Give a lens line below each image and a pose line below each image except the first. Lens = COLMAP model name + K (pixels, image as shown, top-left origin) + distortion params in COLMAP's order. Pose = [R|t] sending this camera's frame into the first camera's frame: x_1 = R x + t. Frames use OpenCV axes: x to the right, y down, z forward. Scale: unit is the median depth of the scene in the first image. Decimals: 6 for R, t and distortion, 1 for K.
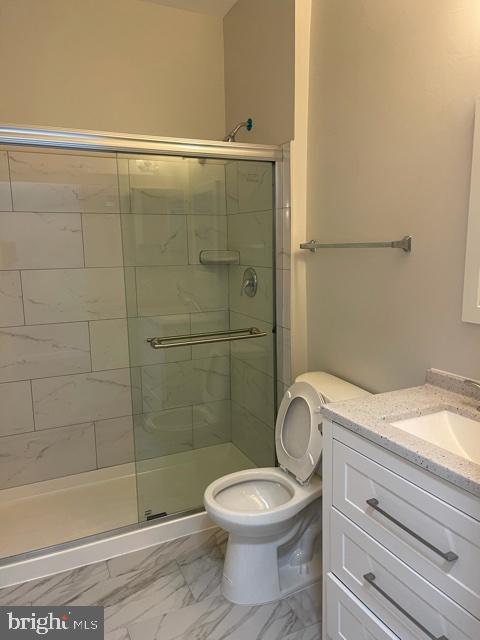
lens RADIAL K [[480.6, 0, 241.5], [0, 480.6, 317.0], [0, 0, 1]] dist [0.078304, -0.097547]
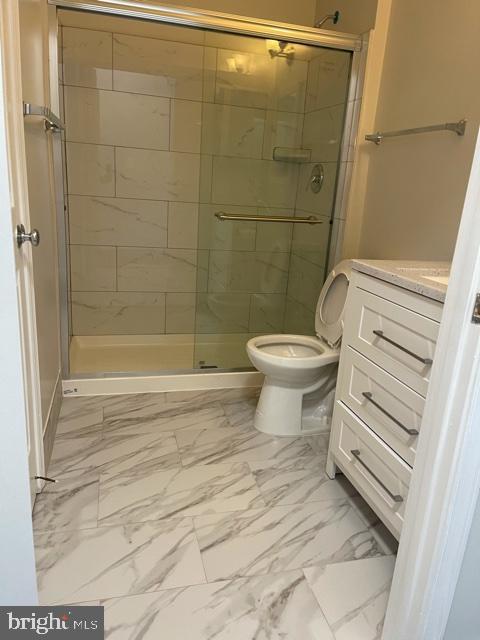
lens RADIAL K [[476.0, 0, 240.0], [0, 476.0, 320.0], [0, 0, 1]] dist [0.072442, -0.098545]
pose [[0.980068, 0.132115, -0.148364, 0.063634], [-0.111339, 0.983792, 0.140558, 0.132770], [0.164529, -0.121237, 0.978893, -0.125545]]
